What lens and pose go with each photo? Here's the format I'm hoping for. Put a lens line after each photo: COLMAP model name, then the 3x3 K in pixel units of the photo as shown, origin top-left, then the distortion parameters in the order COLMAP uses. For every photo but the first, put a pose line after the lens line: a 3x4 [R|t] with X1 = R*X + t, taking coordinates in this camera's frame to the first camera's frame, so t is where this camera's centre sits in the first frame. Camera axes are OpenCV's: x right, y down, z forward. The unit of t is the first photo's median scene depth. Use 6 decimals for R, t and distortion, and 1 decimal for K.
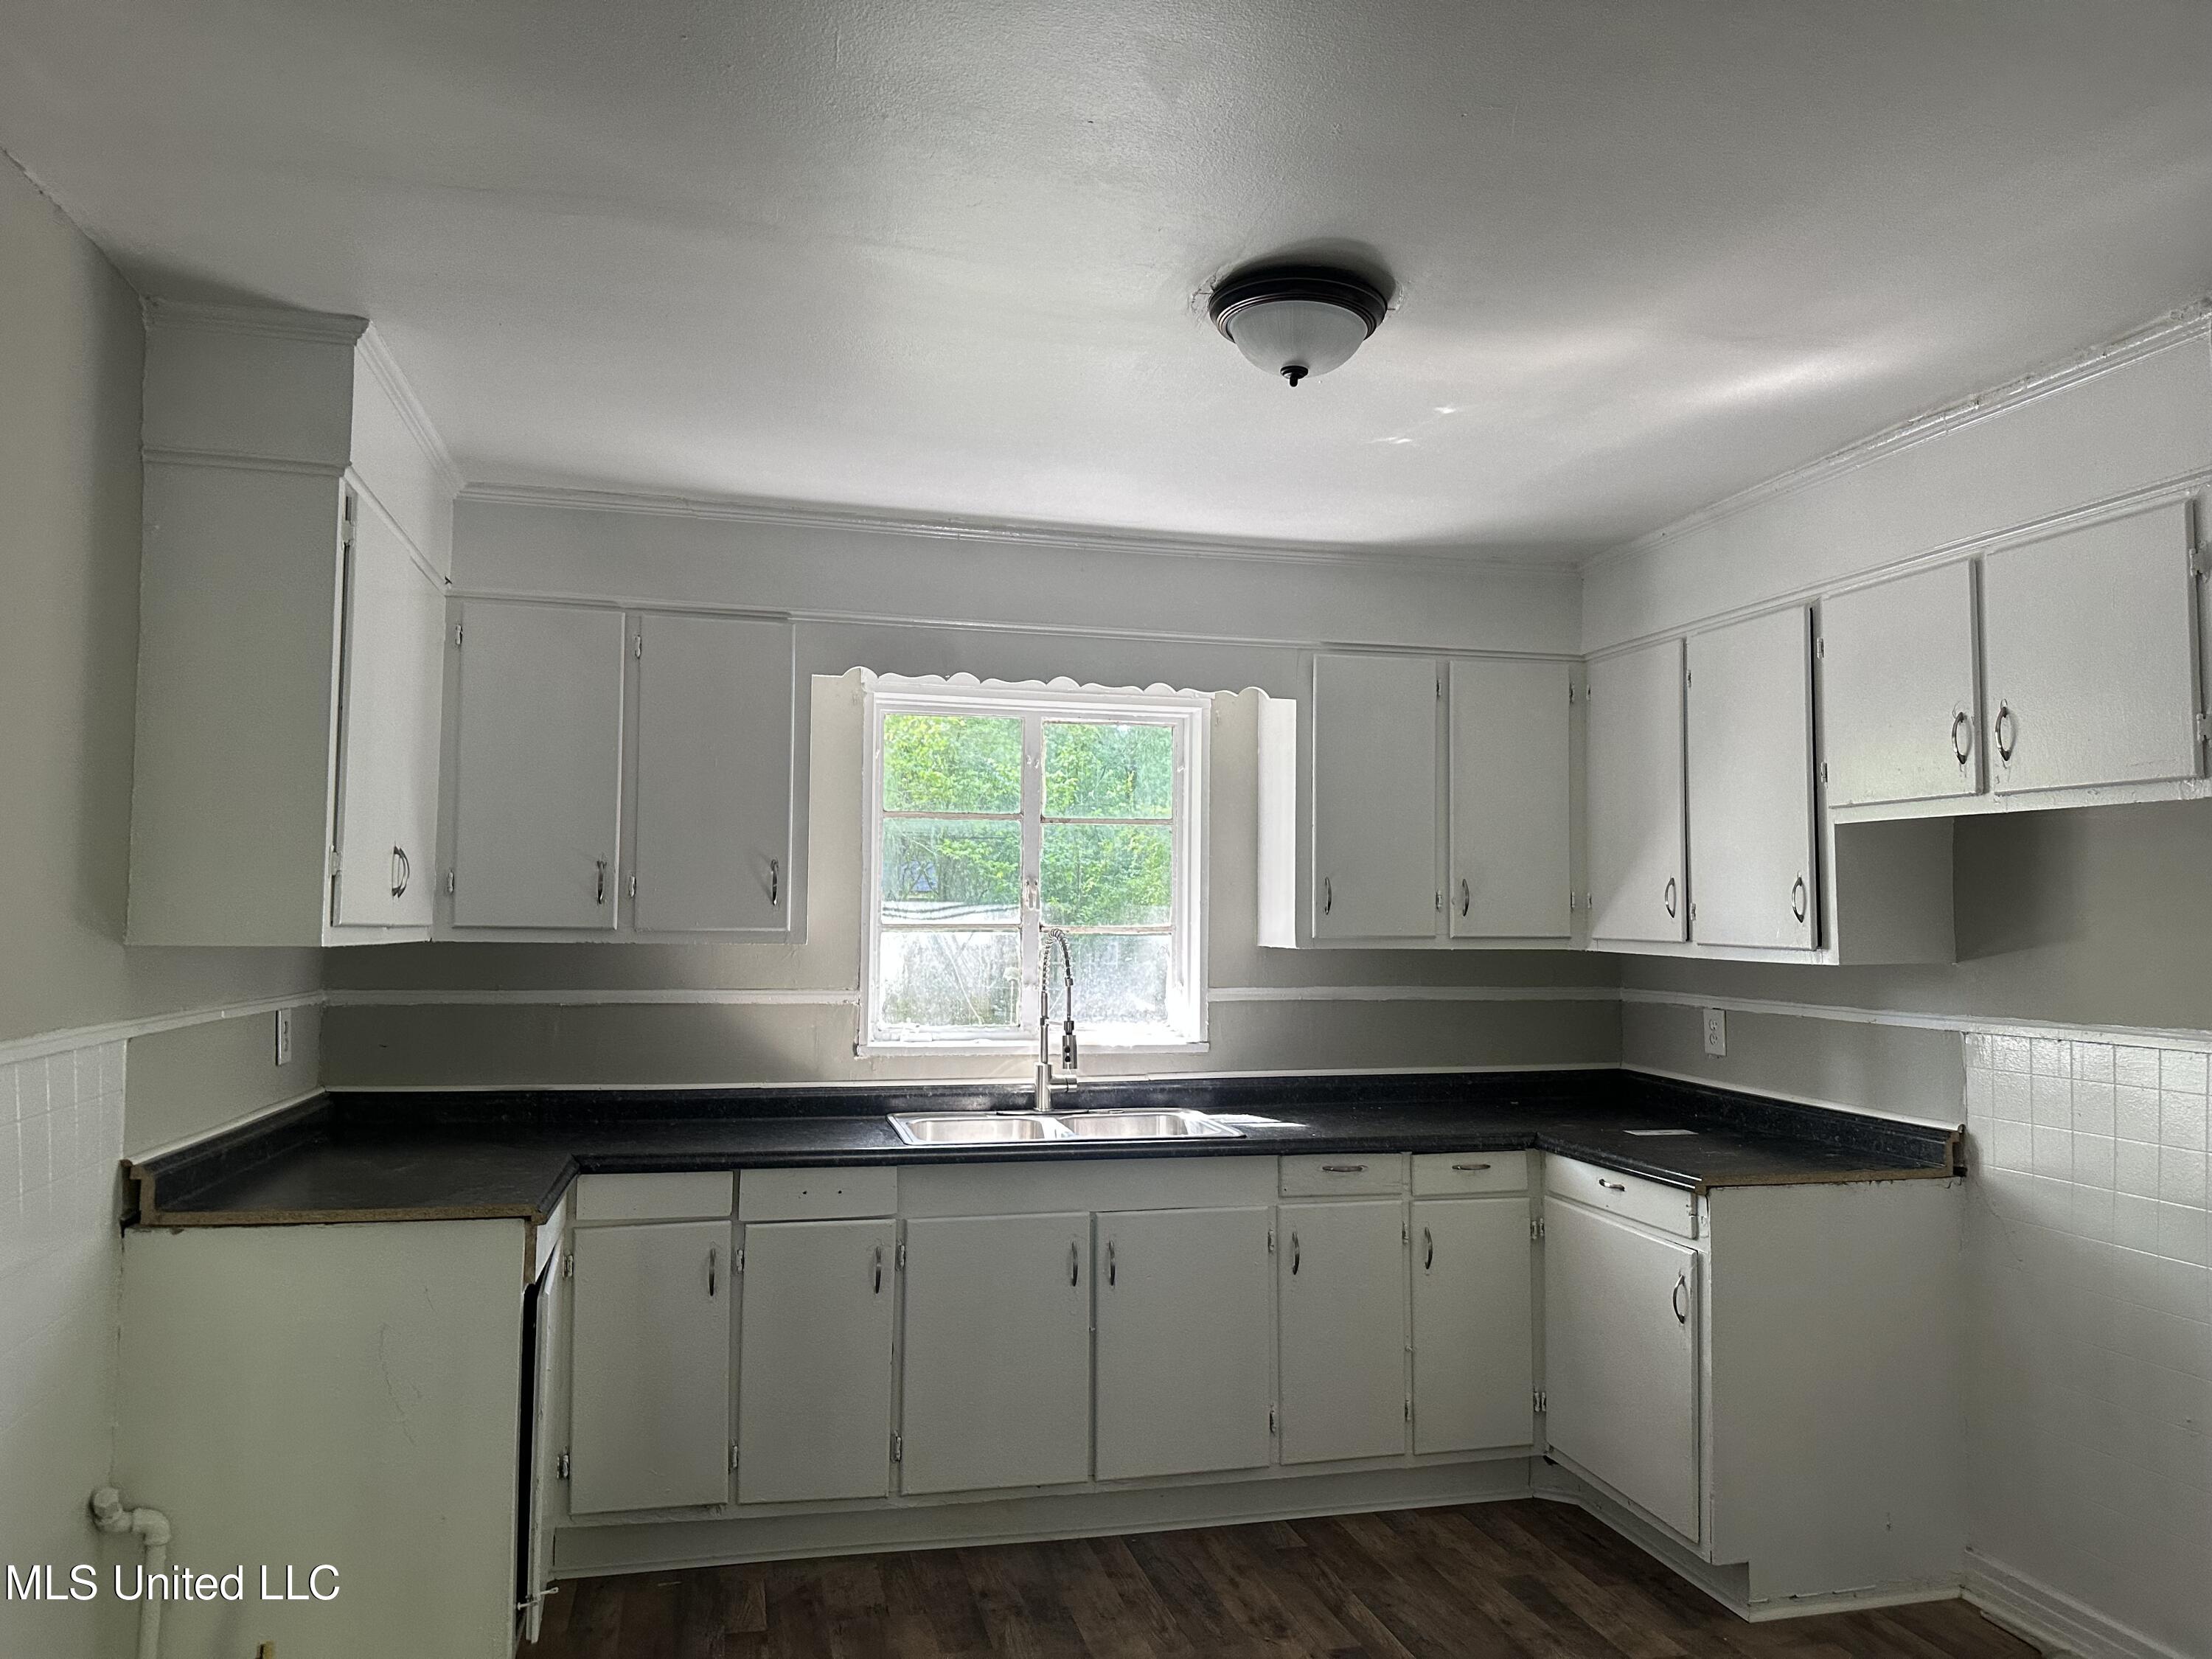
lens RADIAL K [[1556.8, 0, 1105.8], [0, 1556.8, 821.5], [0, 0, 1]] dist [0.053437, -0.071929]
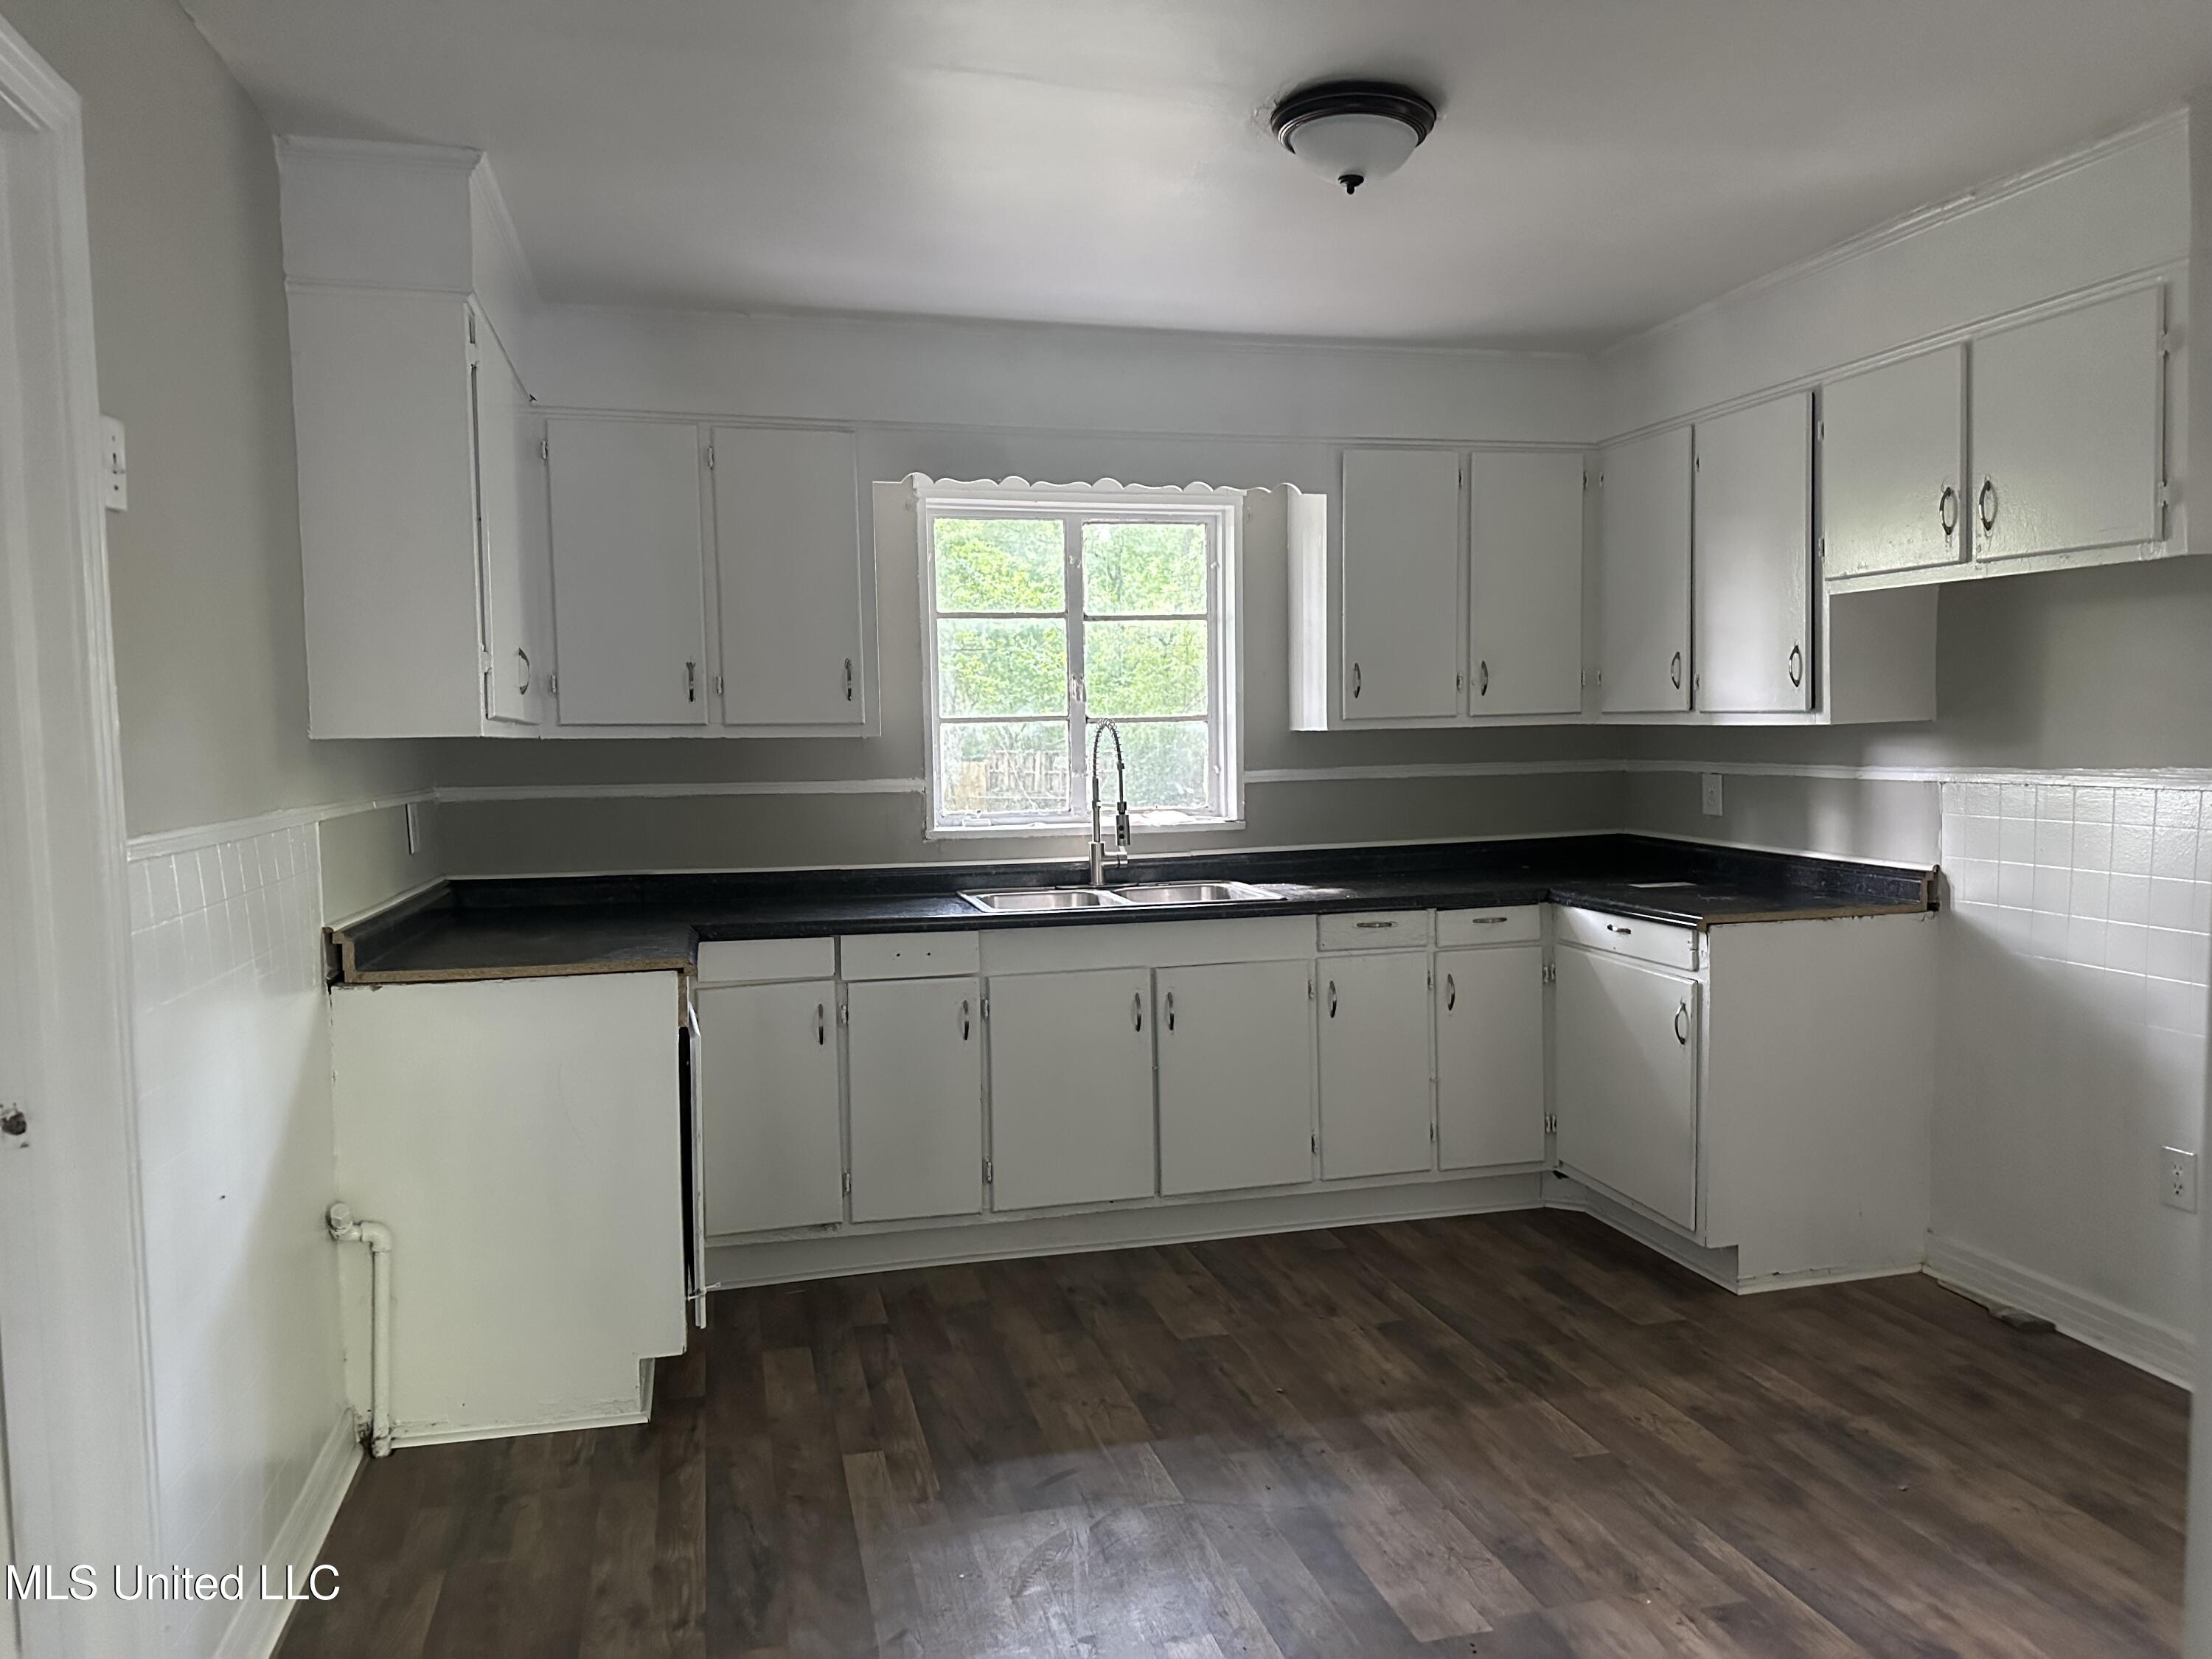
lens RADIAL K [[1663.5, 0, 1049.4], [0, 1663.5, 844.2], [0, 0, 1]] dist [0.081557, -0.137109]
pose [[0.999598, -0.026935, 0.008810, -0.092451], [0.025720, 0.992788, 0.117089, 0.022475], [-0.011900, -0.116815, 0.993082, -0.173311]]
